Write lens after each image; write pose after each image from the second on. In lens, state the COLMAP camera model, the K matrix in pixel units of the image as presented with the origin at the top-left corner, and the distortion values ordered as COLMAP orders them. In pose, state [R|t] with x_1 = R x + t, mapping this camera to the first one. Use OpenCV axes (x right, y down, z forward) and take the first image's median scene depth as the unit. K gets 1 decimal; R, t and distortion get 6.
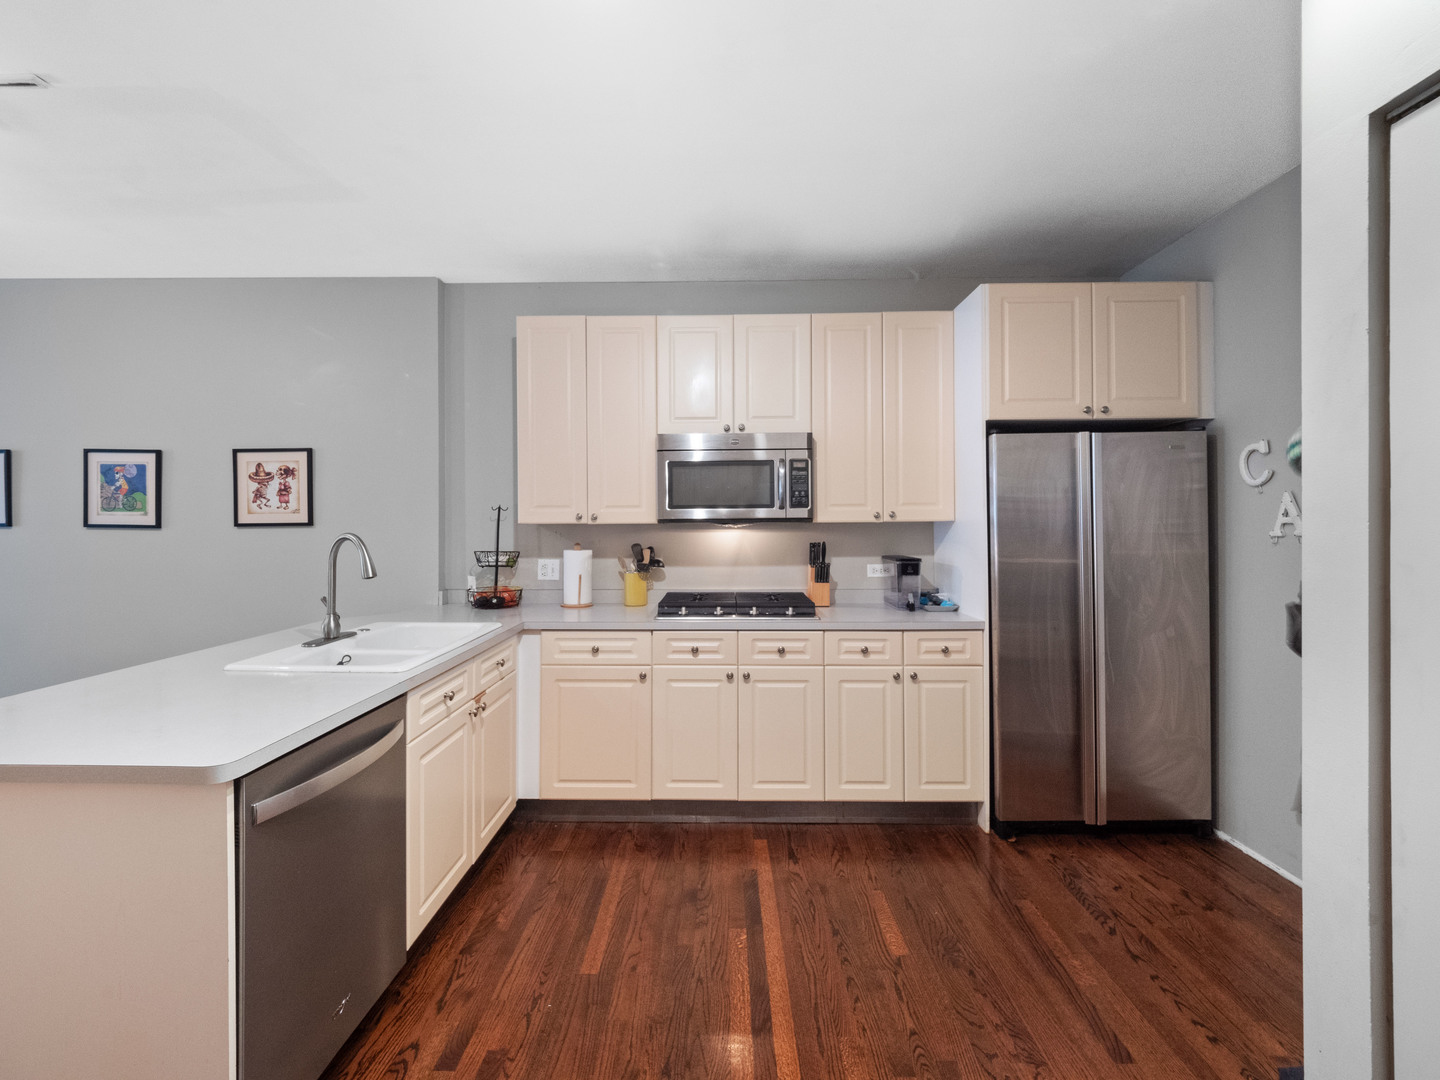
lens RADIAL K [[621.4, 0, 716.7], [0, 621.4, 522.2], [0, 0, 1]] dist [0.027078, -0.019038]
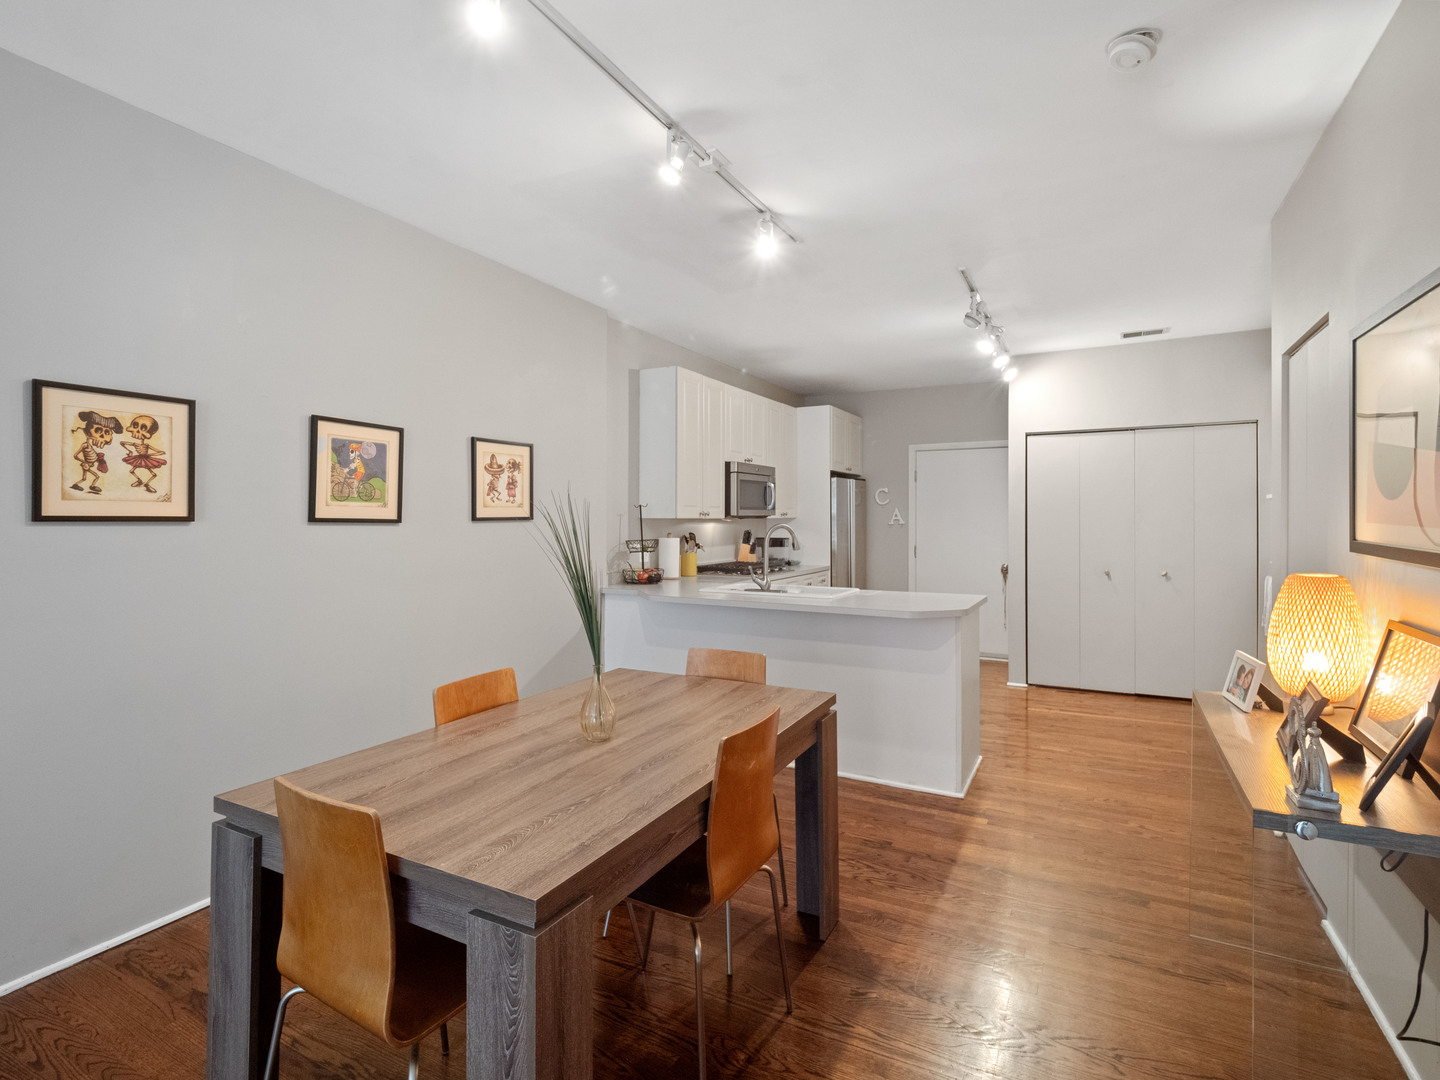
lens RADIAL K [[710.0, 0, 720.7], [0, 710.0, 521.3], [0, 0, 1]] dist [0.012425, -0.000386]
pose [[0.453724, -0.002155, 0.891140, -1.535460], [-0.009755, 0.999925, 0.007384, -0.003634], [-0.891089, -0.012043, 0.453669, 0.197521]]
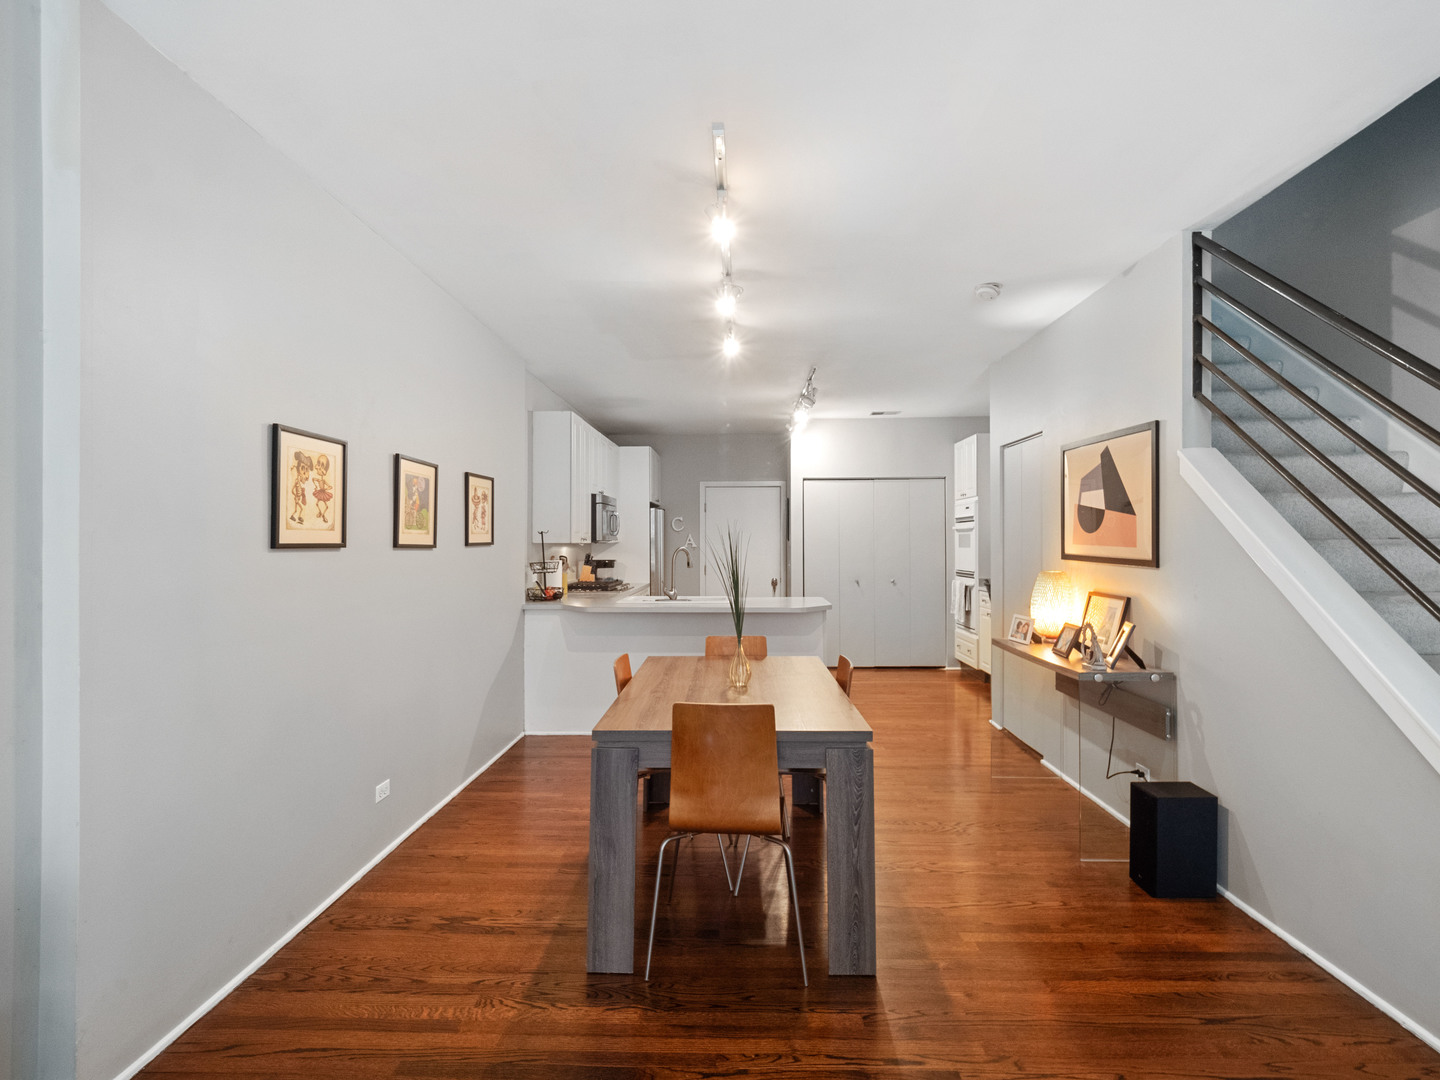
lens RADIAL K [[711.4, 0, 720.0], [0, 711.4, 540.0], [0, 0, 1]] dist [0.033958, -0.000079]
pose [[0.013541, 0.003823, 0.999901, -1.956485], [-0.007502, 0.999965, -0.003722, -0.001906], [-0.999880, -0.007451, 0.013569, 0.558621]]
